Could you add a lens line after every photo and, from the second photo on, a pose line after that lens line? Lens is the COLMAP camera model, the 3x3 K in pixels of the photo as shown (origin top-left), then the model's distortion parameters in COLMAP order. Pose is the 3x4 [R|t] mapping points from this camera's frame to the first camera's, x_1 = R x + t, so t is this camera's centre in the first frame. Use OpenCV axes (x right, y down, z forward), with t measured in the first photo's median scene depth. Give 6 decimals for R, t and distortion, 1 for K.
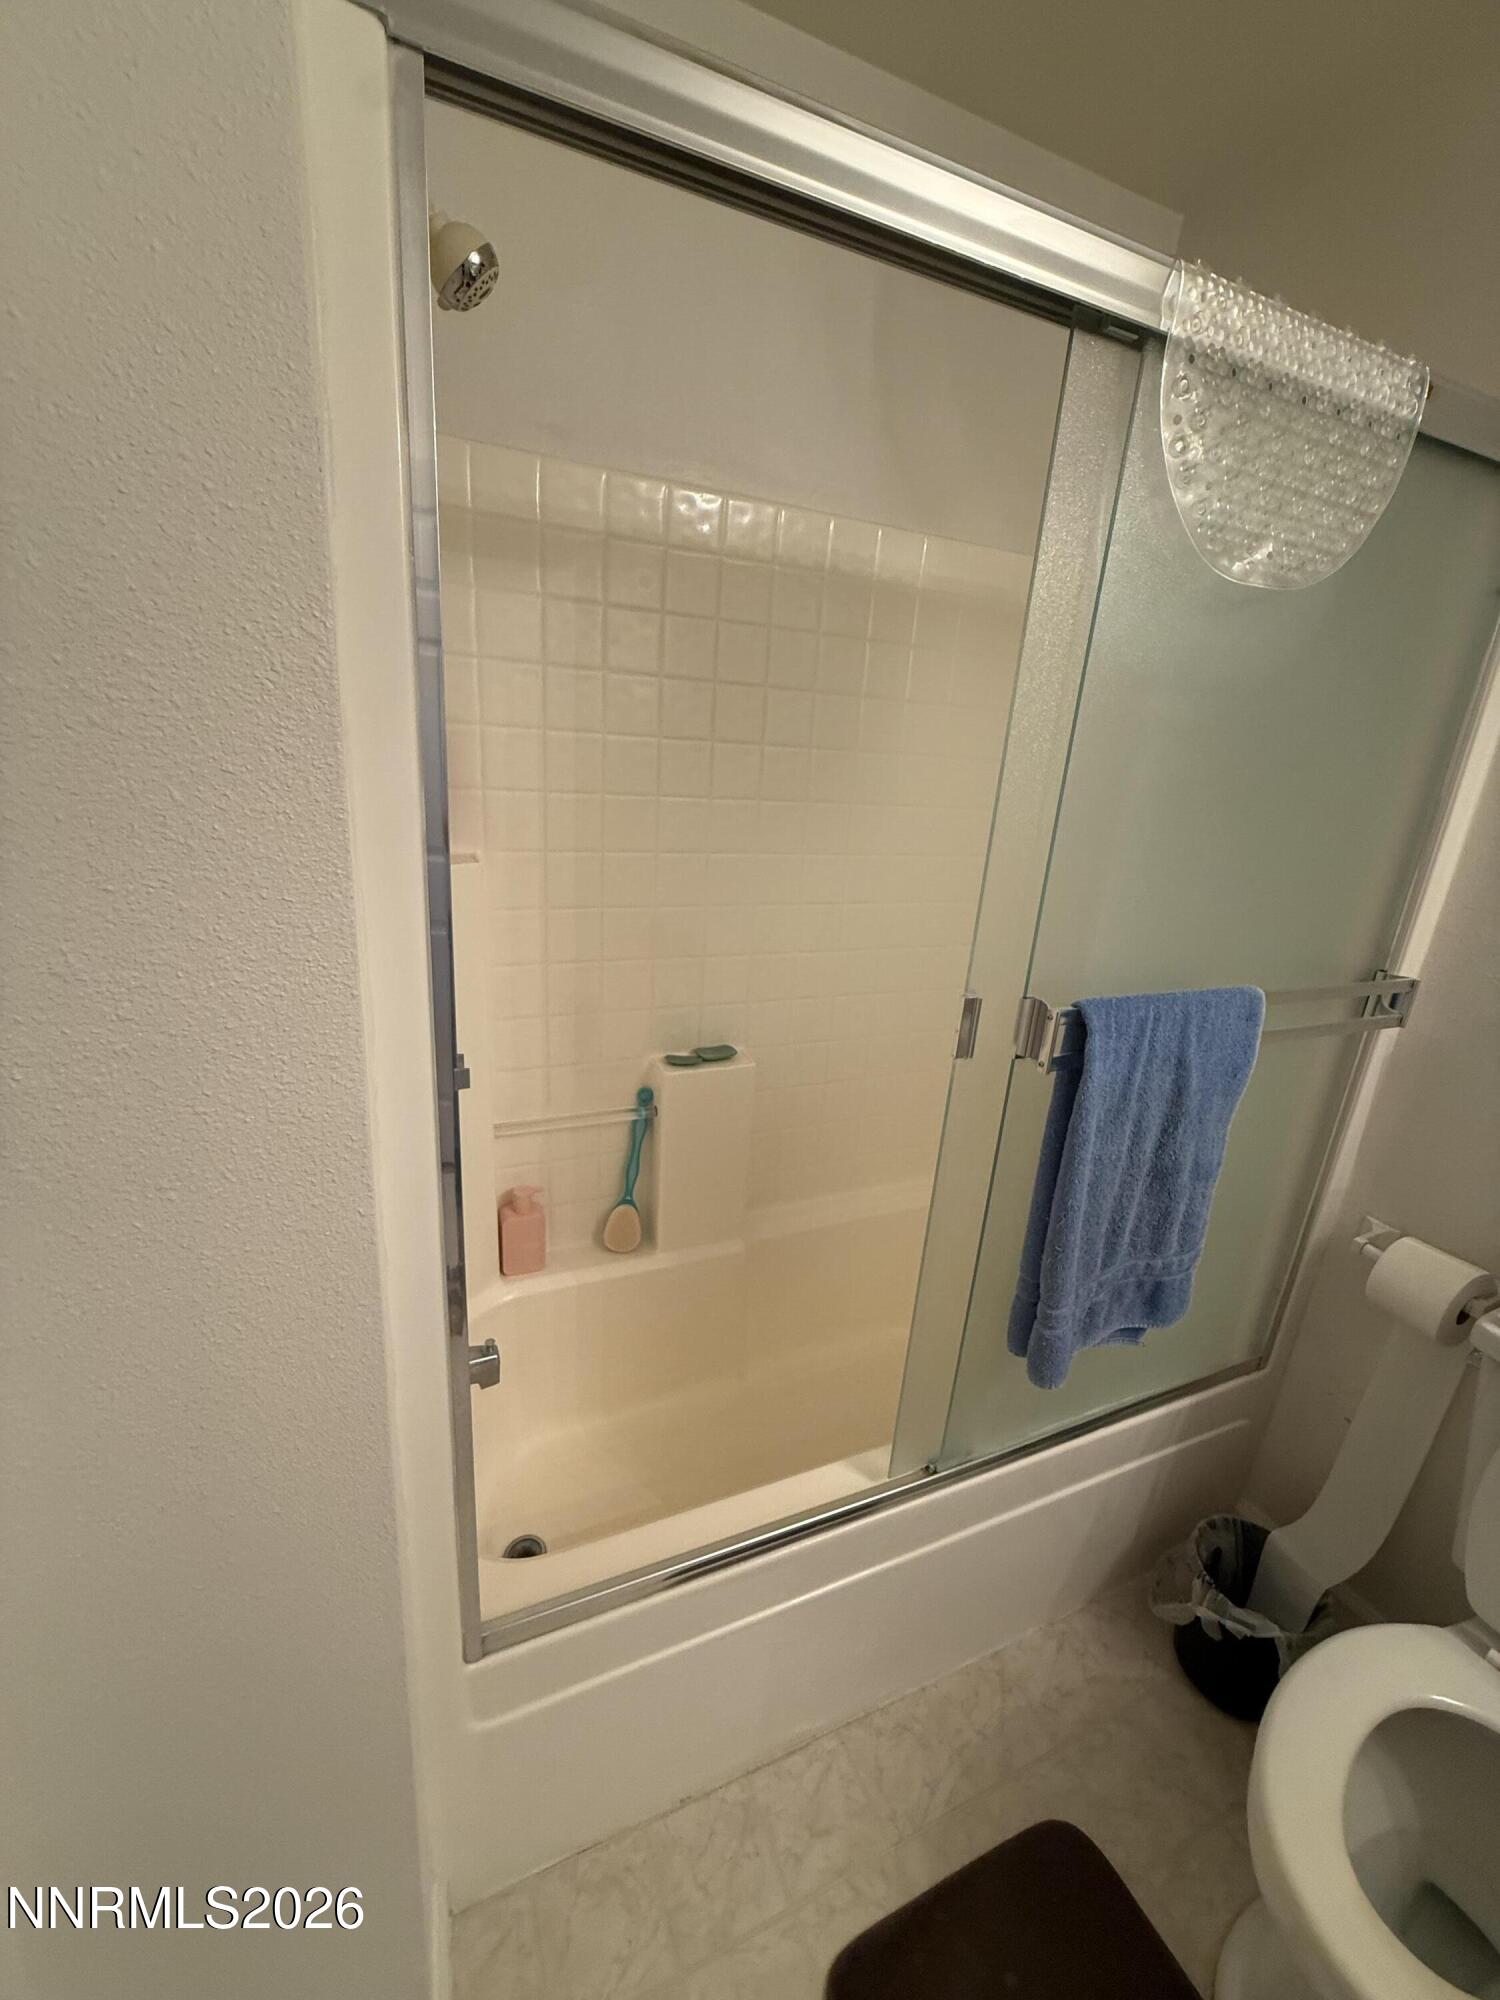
lens RADIAL K [[794.6, 0, 745.7], [0, 794.6, 999.9], [0, 0, 1]] dist [0.001173, -0.000327]
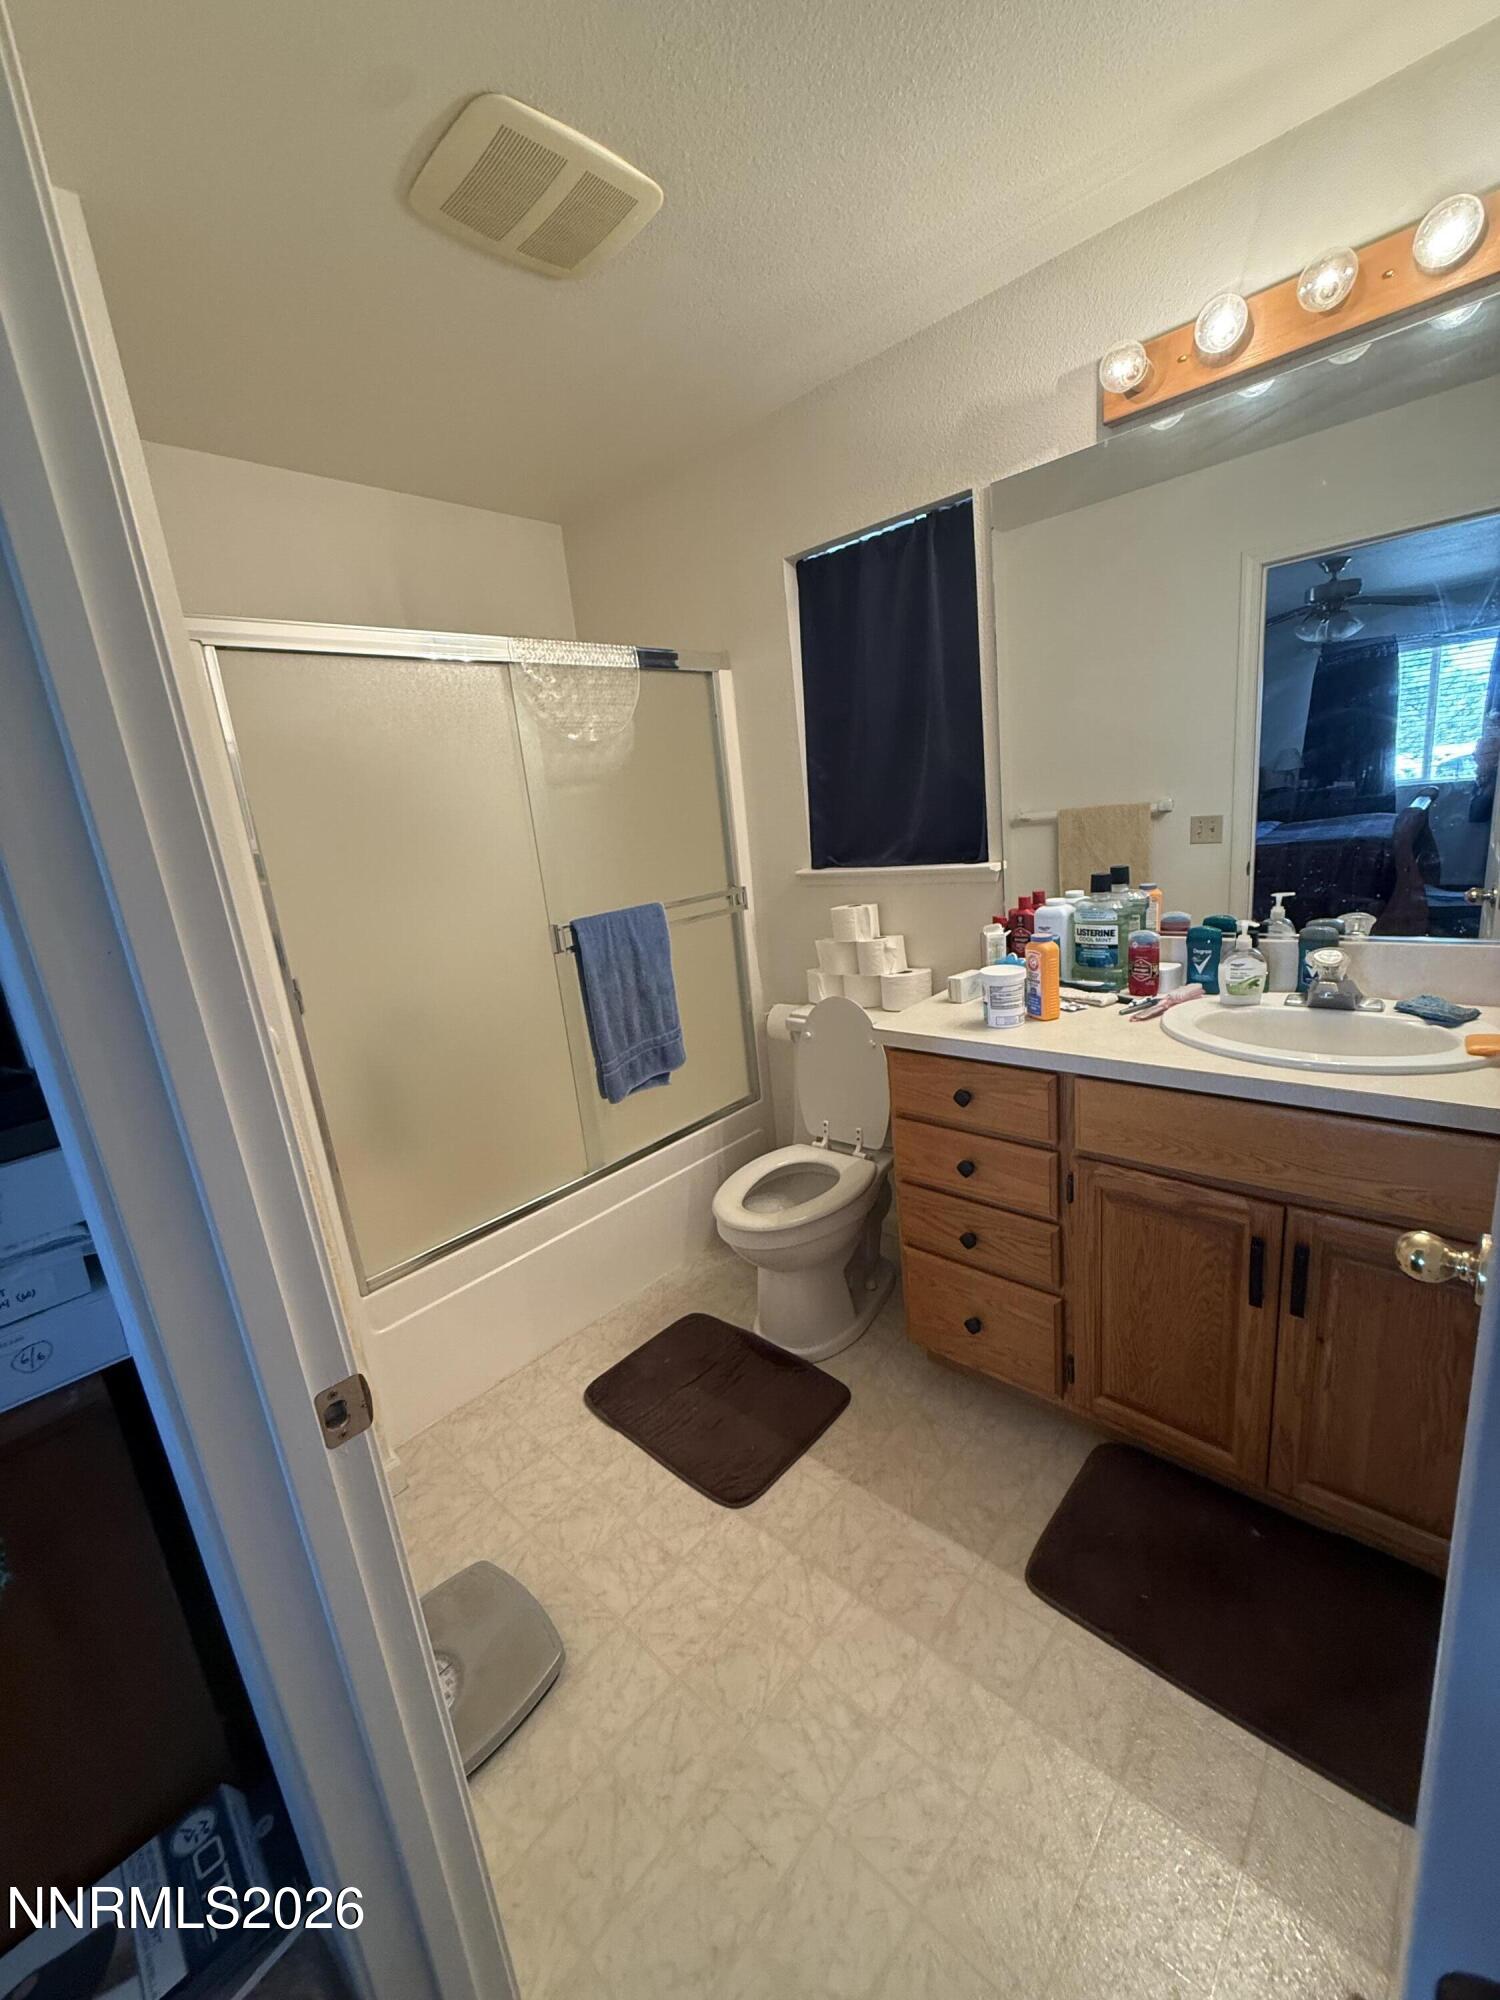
lens RADIAL K [[794.6, 0, 744.8], [0, 794.6, 1001.1], [0, 0, 1]] dist [0.001173, -0.000327]
pose [[0.907026, -0.251180, 0.337953, 0.037040], [0.270916, 0.962532, -0.011716, 0.352321], [-0.322347, 0.102184, 0.941090, -1.180617]]
